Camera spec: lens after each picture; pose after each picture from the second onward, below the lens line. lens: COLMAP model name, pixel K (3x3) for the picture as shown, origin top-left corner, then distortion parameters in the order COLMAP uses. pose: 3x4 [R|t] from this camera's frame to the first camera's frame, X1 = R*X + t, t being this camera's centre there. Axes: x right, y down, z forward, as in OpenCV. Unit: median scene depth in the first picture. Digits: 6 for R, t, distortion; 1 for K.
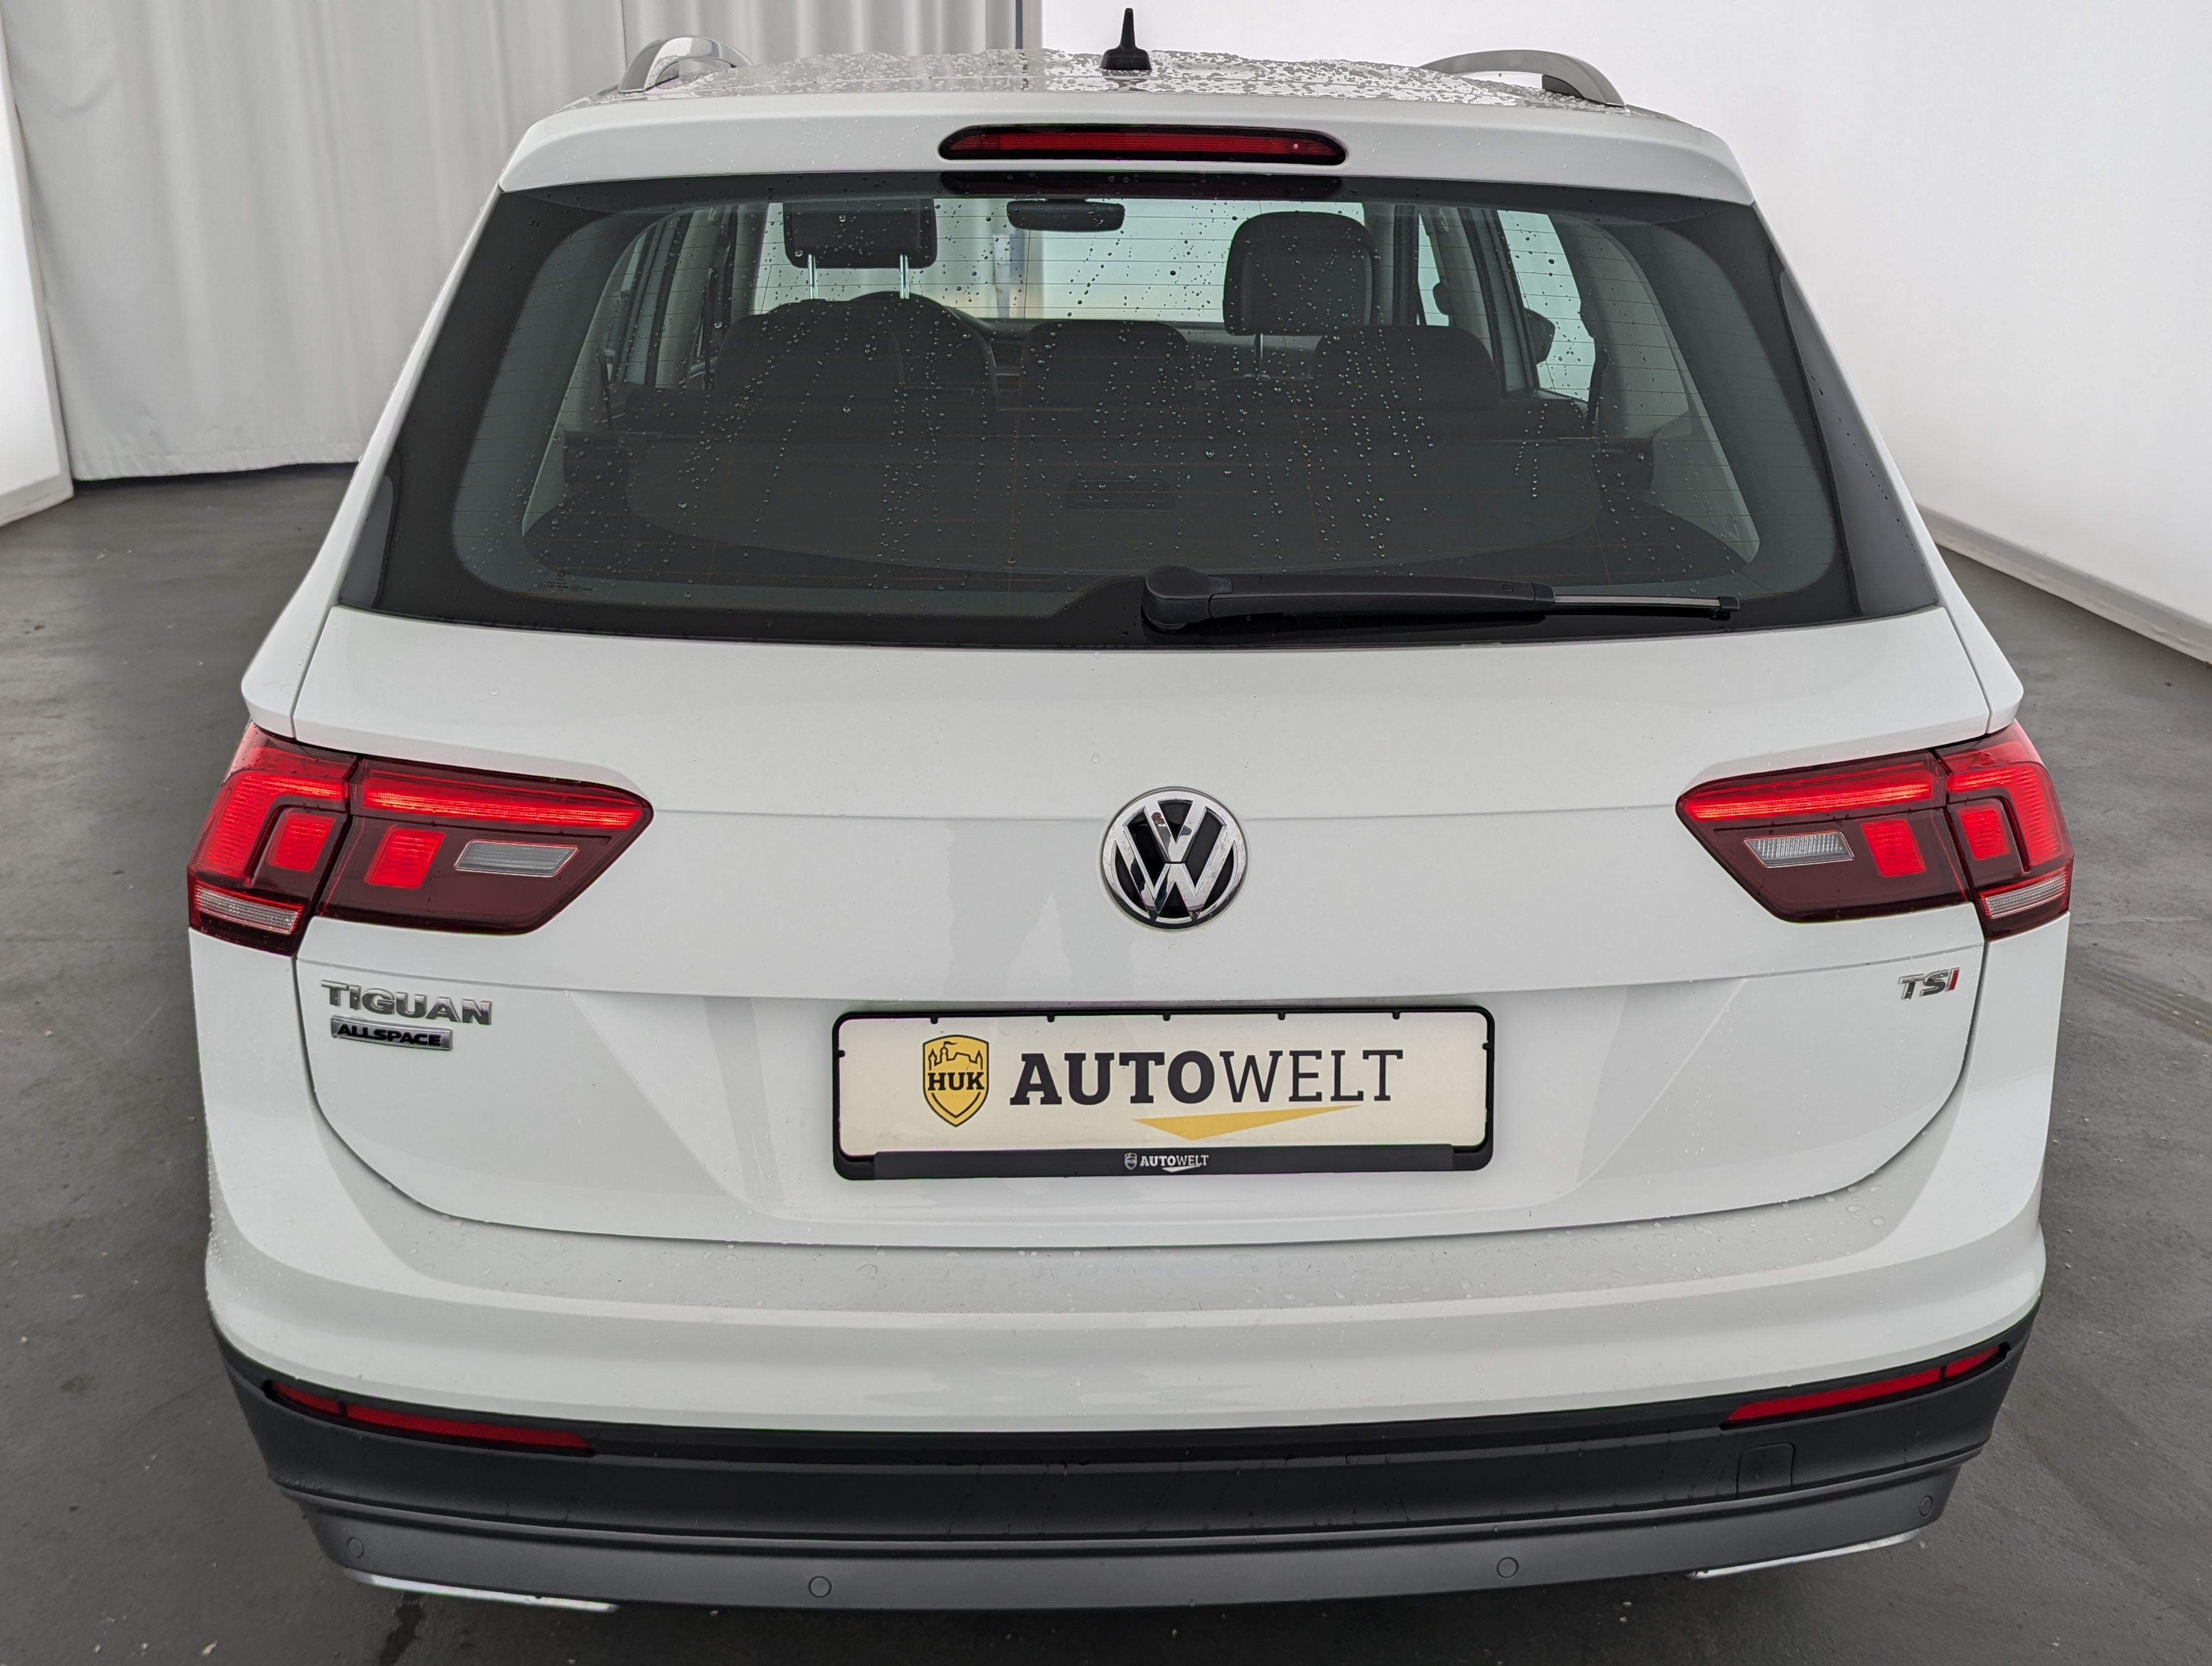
lens RADIAL K [[2126.5, 0, 1106.0], [0, 2126.5, 833.0], [0, 0, 1]] dist [0.062320, -0.033134]
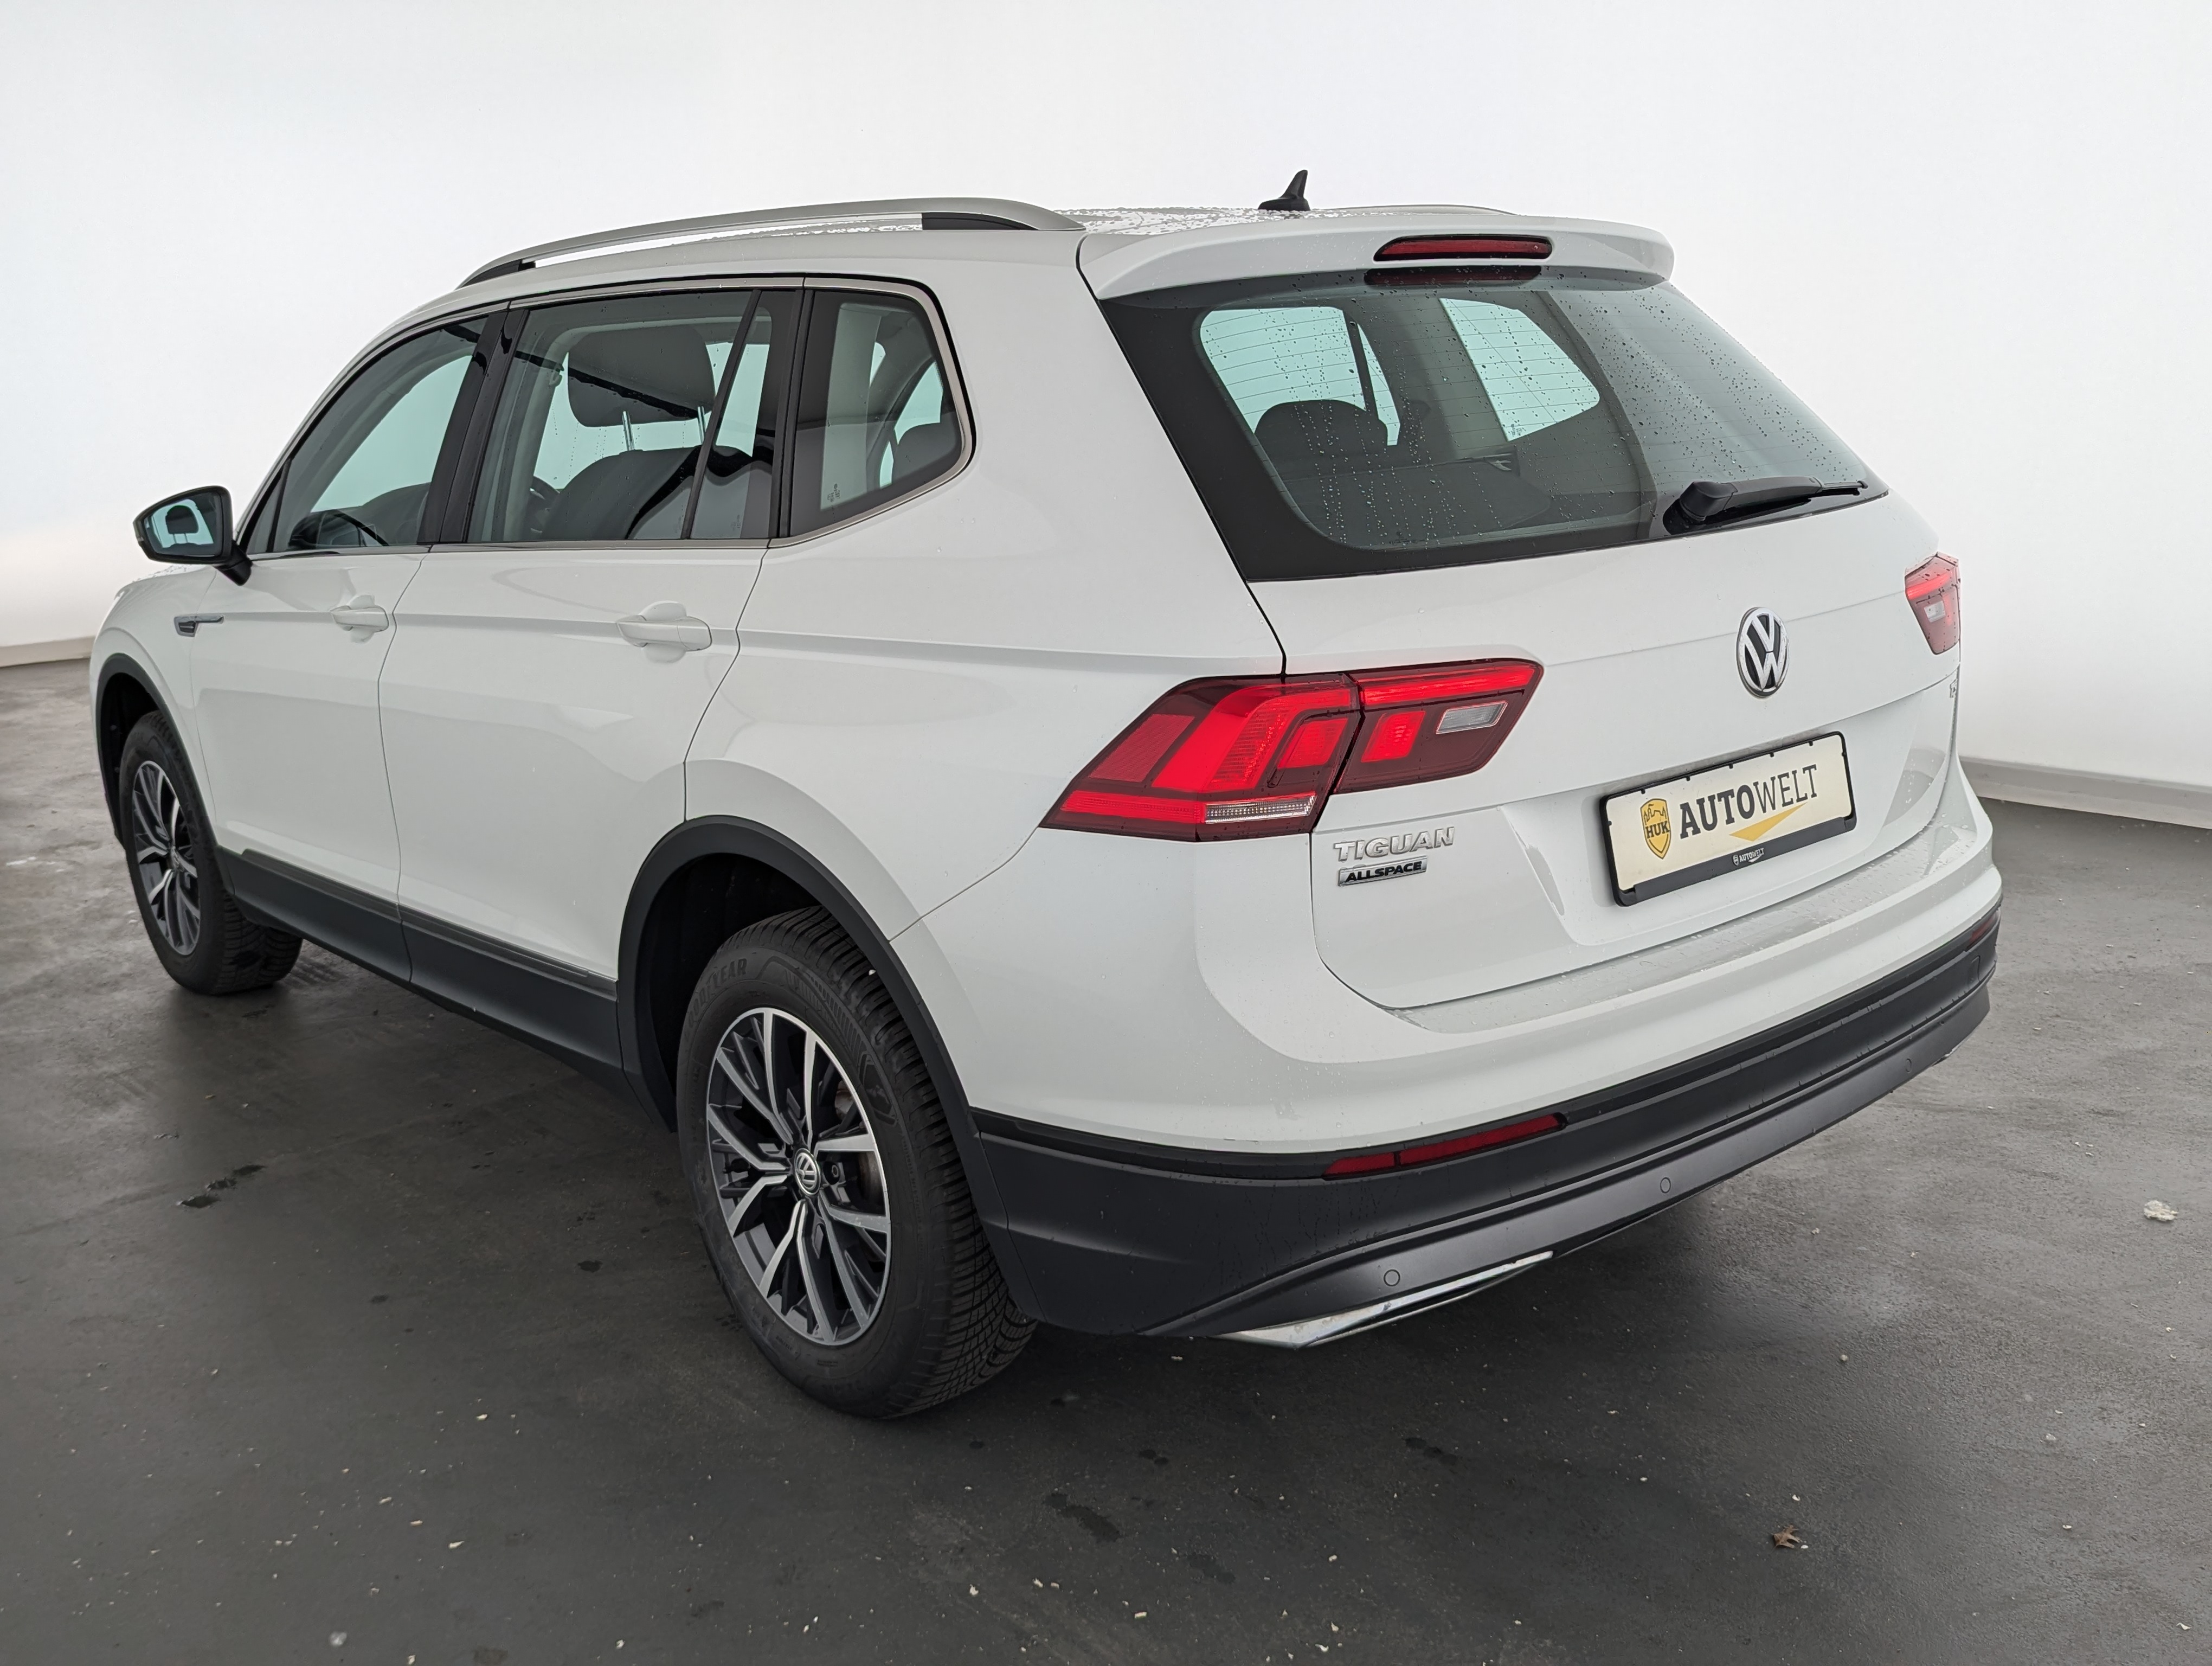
lens RADIAL K [[2055.2, 0, 1103.7], [0, 2055.2, 795.5], [0, 0, 1]] dist [-0.010132, -0.009608]
pose [[0.802084, -0.178500, 0.569911, -1.148939], [0.240878, 0.969916, -0.035224, 0.046771], [-0.546478, 0.165531, 0.820951, 0.009554]]
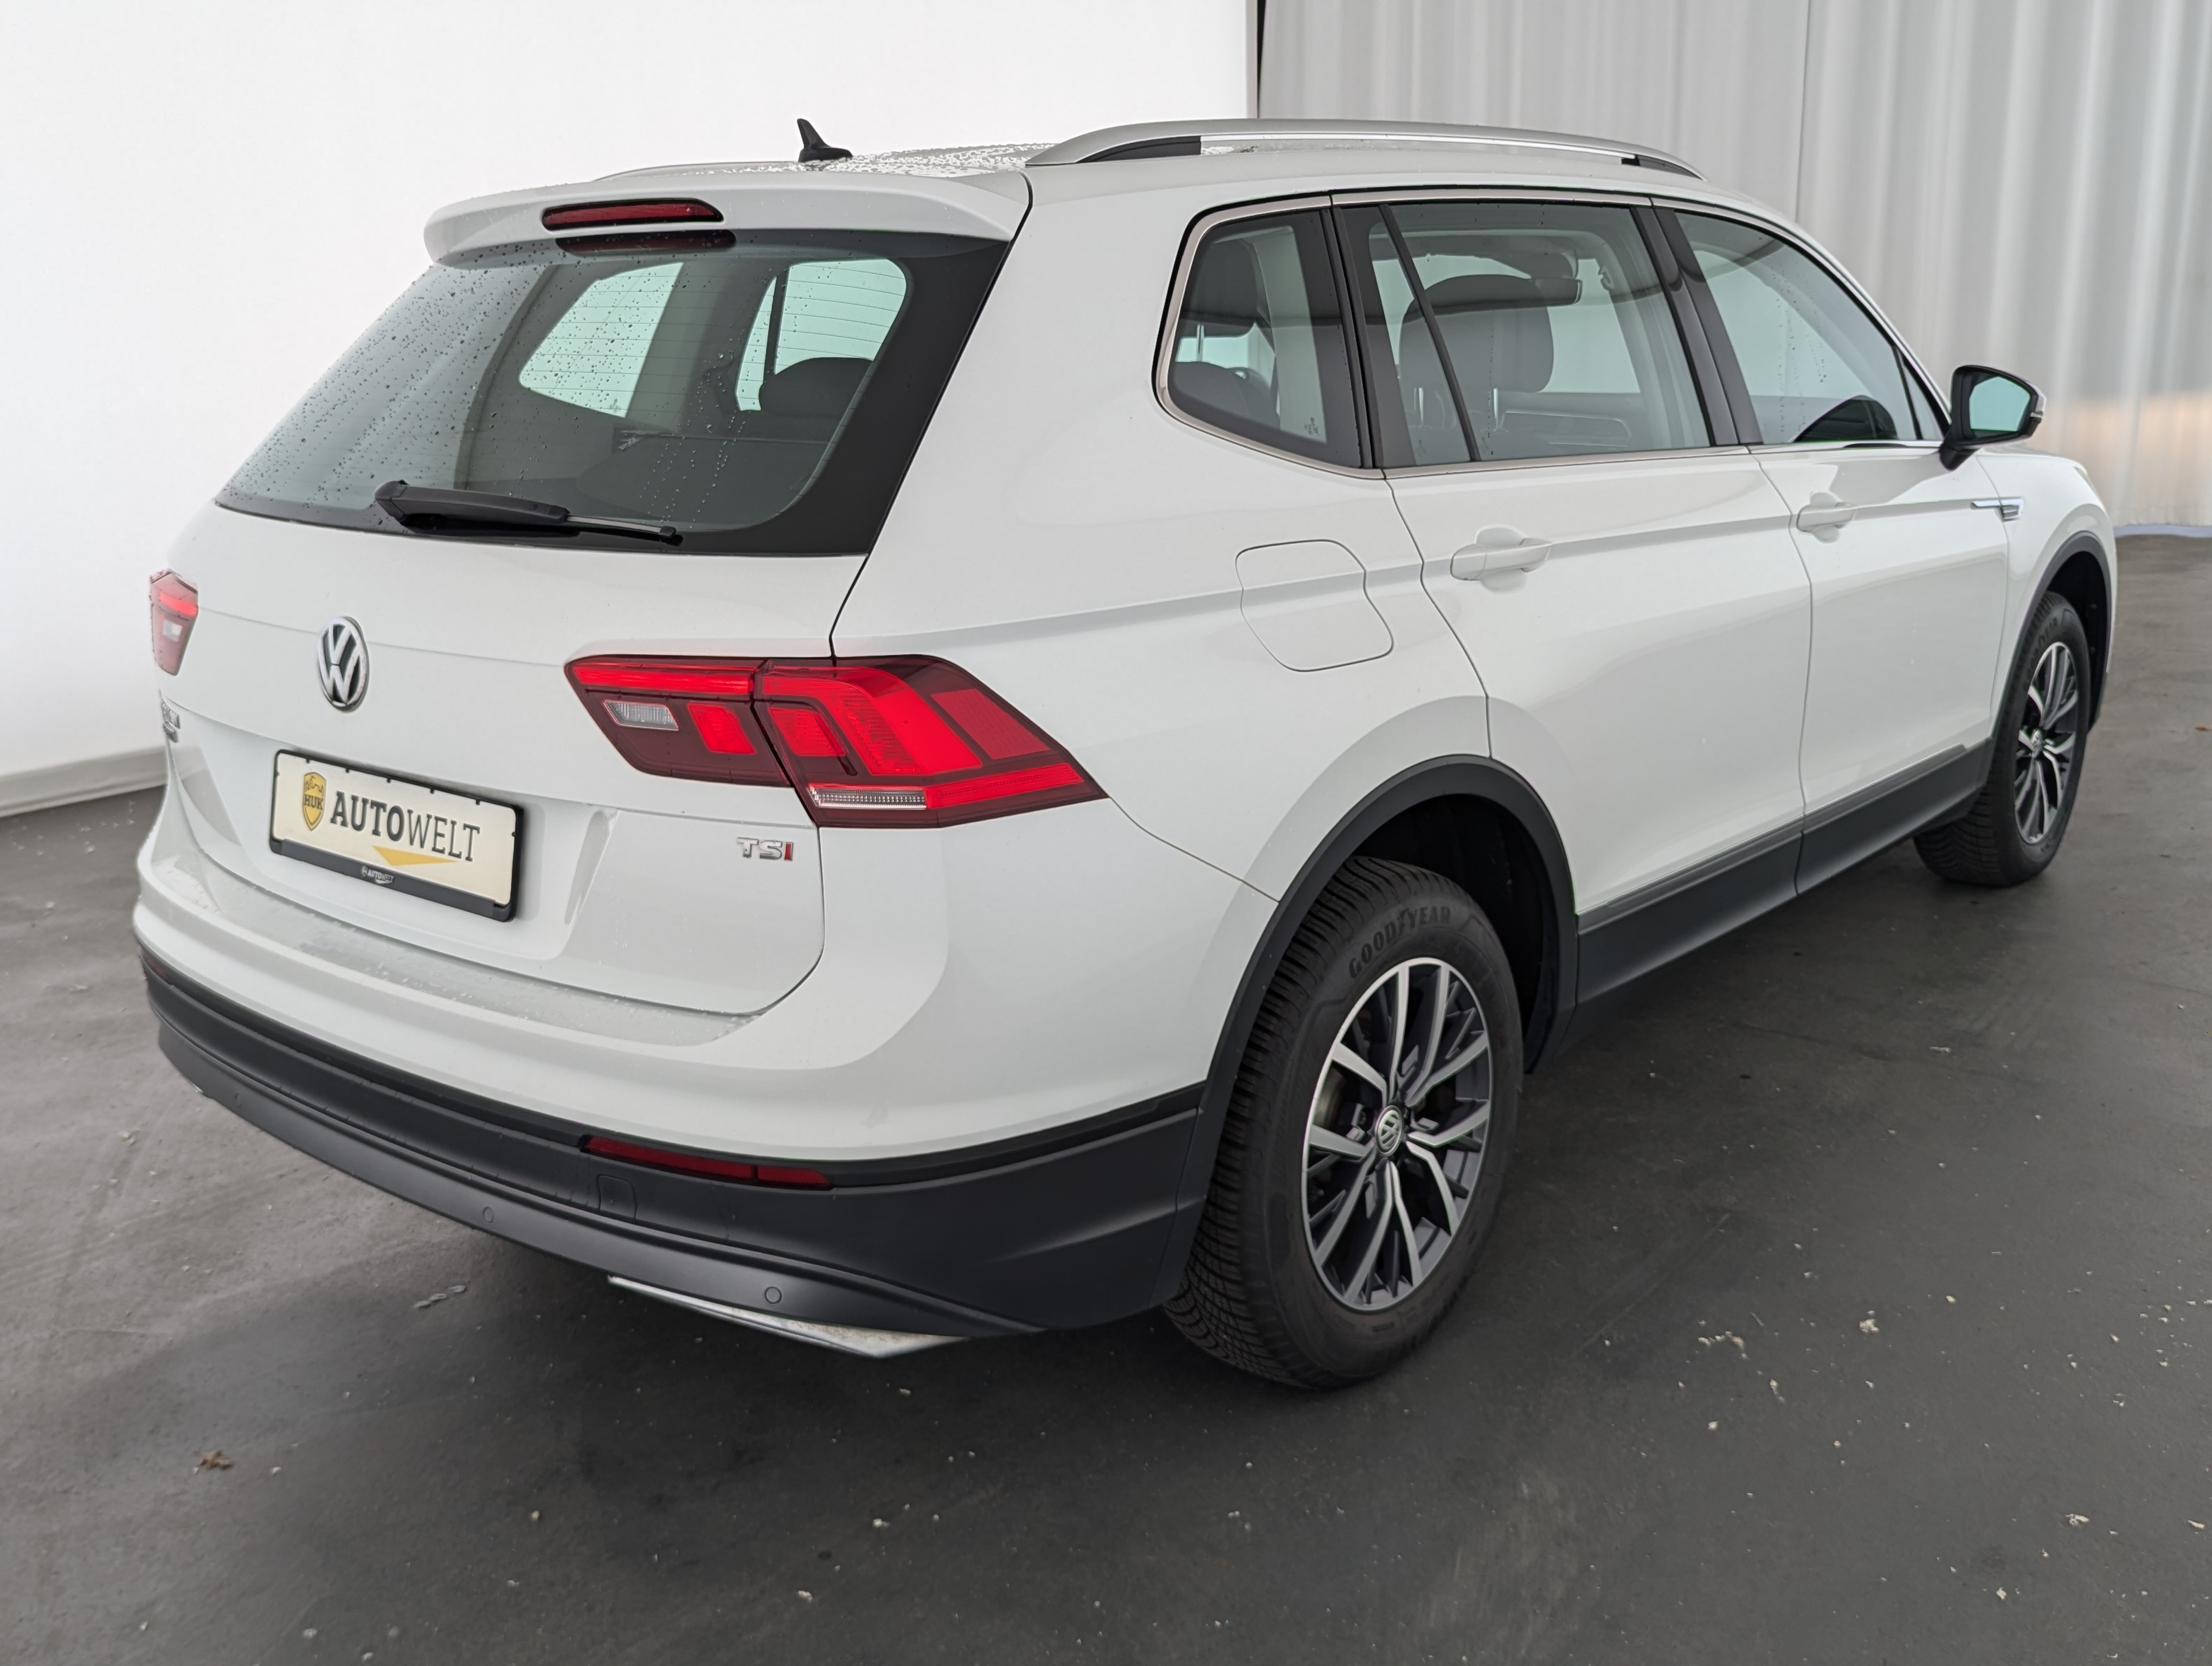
lens RADIAL K [[2147.9, 0, 1124.3], [0, 2147.9, 835.2], [0, 0, 1]] dist [0.059120, -0.031001]
pose [[0.712407, 0.145610, -0.686494, 1.376908], [-0.188598, 0.981974, 0.012566, 0.006920], [0.675949, 0.120519, 0.727027, 0.231781]]
